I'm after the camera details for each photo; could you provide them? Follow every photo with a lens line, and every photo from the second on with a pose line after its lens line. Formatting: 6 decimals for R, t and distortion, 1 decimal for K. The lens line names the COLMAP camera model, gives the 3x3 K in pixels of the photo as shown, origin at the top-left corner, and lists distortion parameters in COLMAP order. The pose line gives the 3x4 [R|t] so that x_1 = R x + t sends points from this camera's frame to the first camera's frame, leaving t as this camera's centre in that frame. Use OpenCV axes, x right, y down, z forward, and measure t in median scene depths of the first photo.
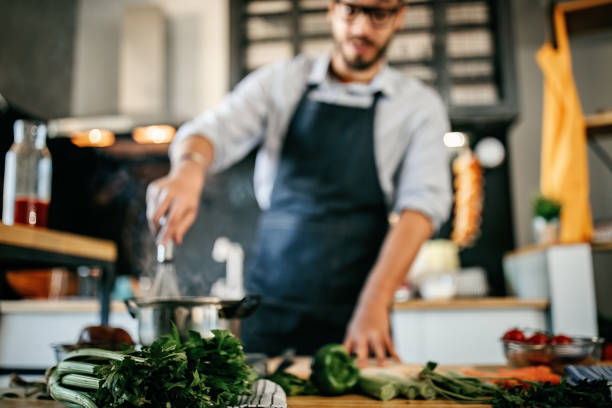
lens RADIAL K [[626.0, 0, 304.2], [0, 626.0, 200.6], [0, 0, 1]] dist [-0.006139, 0.000000]
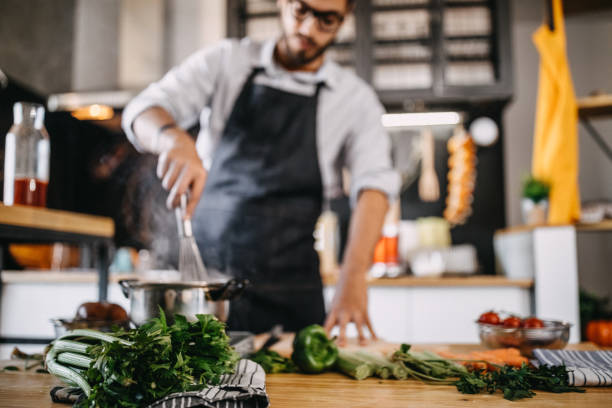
lens RADIAL K [[626.0, 0, 302.4], [0, 626.0, 205.4], [0, 0, 1]] dist [-0.006139, 0.000000]
pose [[0.999847, 0.014183, -0.010277, 0.024282], [-0.013502, 0.997889, 0.063527, -0.028683], [0.011156, -0.063379, 0.997927, -0.032324]]
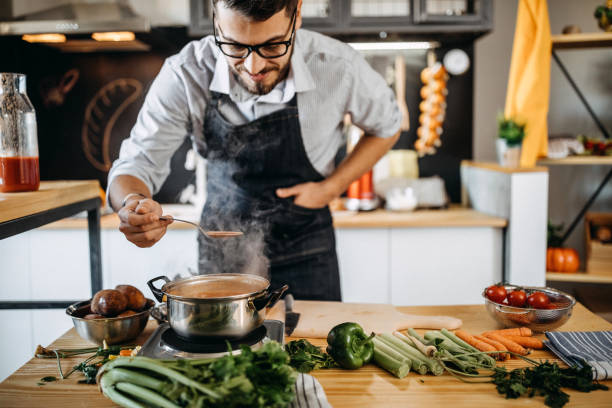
lens RADIAL K [[626.0, 0, 304.0], [0, 626.0, 202.9], [0, 0, 1]] dist [-0.006139, 0.000000]
pose [[0.991944, -0.008935, 0.126358, -0.120243], [-0.024378, 0.965400, 0.259633, -0.179162], [-0.124306, -0.260622, 0.957405, 0.009226]]
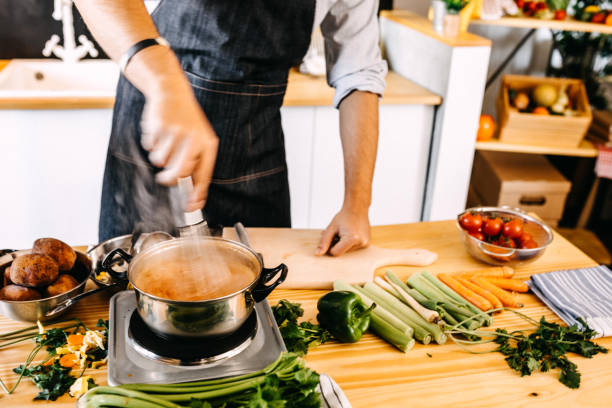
lens RADIAL K [[664.1, 0, 304.3], [0, 664.1, 207.0], [0, 0, 1]] dist [-0.020802, 0.000000]
pose [[0.925812, -0.097600, 0.365167, -0.263859], [-0.125990, 0.831159, 0.541572, -0.296583], [-0.356370, -0.547402, 0.757200, 0.225634]]
